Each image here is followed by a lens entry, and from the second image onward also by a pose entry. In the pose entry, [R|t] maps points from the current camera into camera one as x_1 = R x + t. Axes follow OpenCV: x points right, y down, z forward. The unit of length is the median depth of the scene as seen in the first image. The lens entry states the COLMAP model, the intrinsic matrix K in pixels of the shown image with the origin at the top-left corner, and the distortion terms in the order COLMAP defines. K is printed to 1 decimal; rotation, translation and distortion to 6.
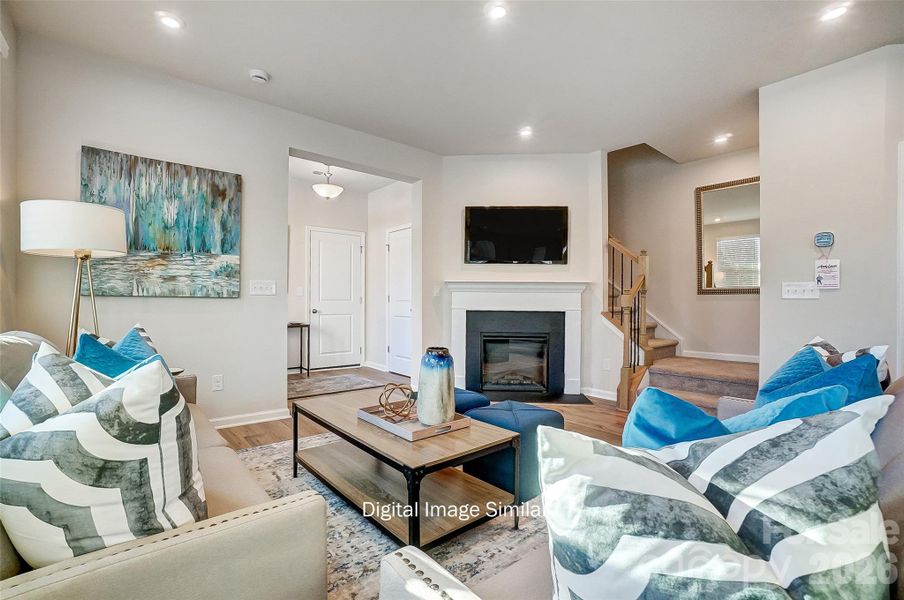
lens RADIAL K [[402.6, 0, 442.0], [0, 402.6, 298.1], [0, 0, 1]] dist [-0.015205, -0.001151]
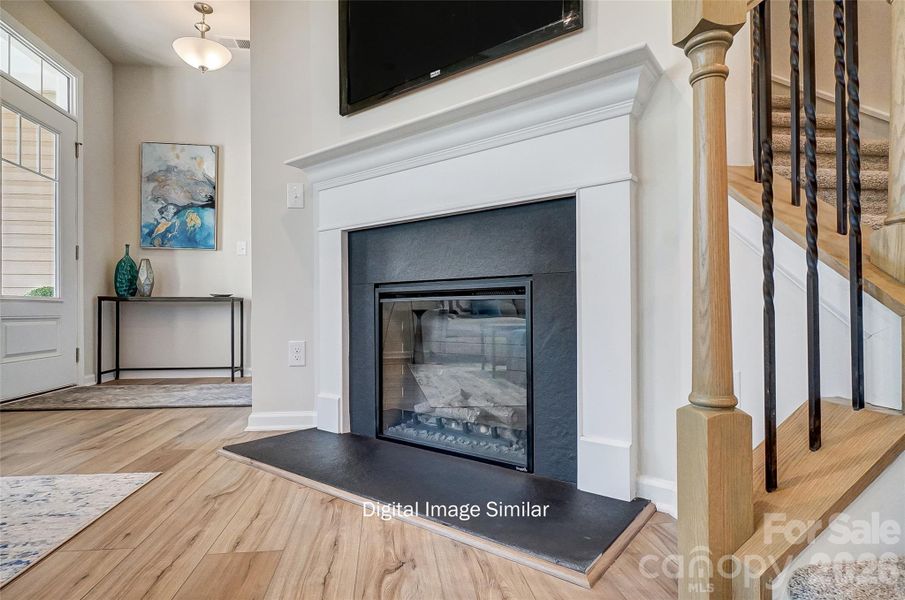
lens RADIAL K [[492.3, 0, 453.7], [0, 492.3, 311.0], [0, 0, 1]] dist [-0.003696, -0.003736]
pose [[0.853538, -0.015587, -0.520798, 0.594888], [0.013200, 0.999878, -0.008293, 0.167005], [0.520864, 0.000204, 0.853640, 0.929371]]
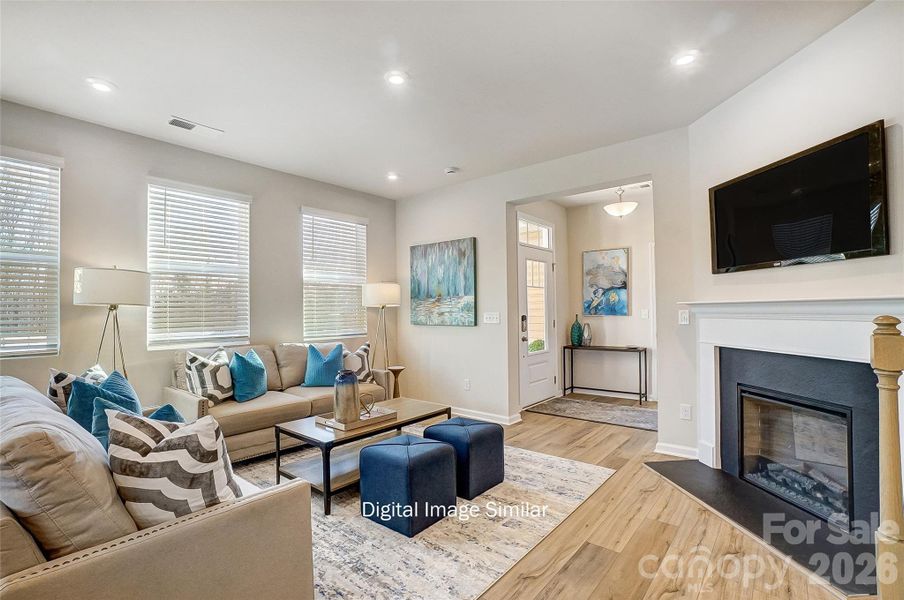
lens RADIAL K [[425.0, 0, 441.4], [0, 425.0, 310.1], [0, 0, 1]] dist [-0.029019, 0.008830]
pose [[0.185973, -0.016038, -0.982424, 0.946475], [0.018125, 0.999753, -0.012890, -0.039424], [0.982388, -0.015409, 0.186218, 0.633324]]
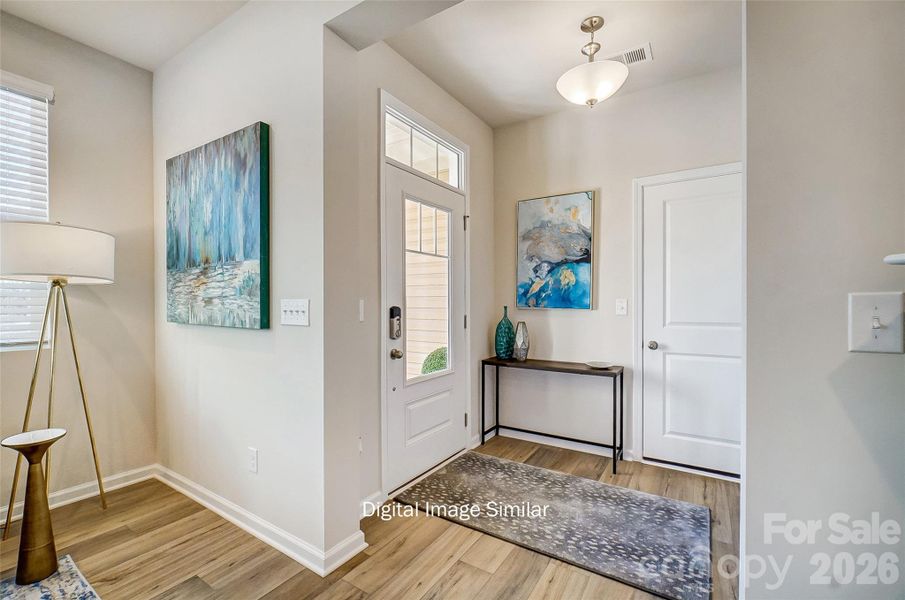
lens RADIAL K [[394.3, 0, 441.6], [0, 394.3, 305.5], [0, 0, 1]] dist [0.003552, -0.000307]
pose [[0.293388, -0.000800, -0.955993, 0.136367], [0.005123, 0.999987, 0.000735, -0.036666], [0.955980, -0.005114, 0.293388, 1.117794]]
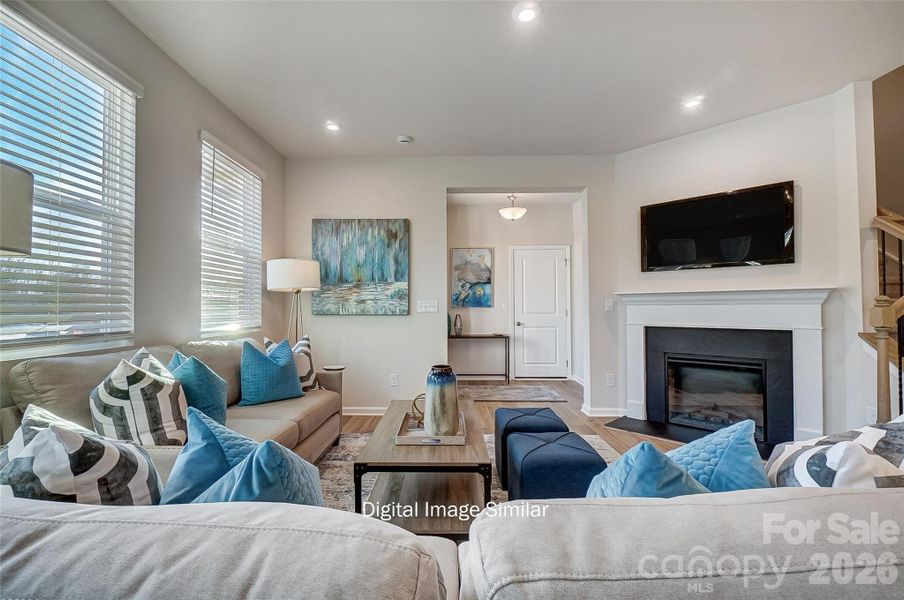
lens RADIAL K [[402.6, 0, 450.8], [0, 402.6, 303.0], [0, 0, 1]] dist [-0.015205, -0.001151]
pose [[0.768667, -0.020925, -0.639307, 0.426051], [0.014114, 0.999776, -0.015753, -0.017772], [0.639493, 0.003086, 0.768791, 0.111132]]
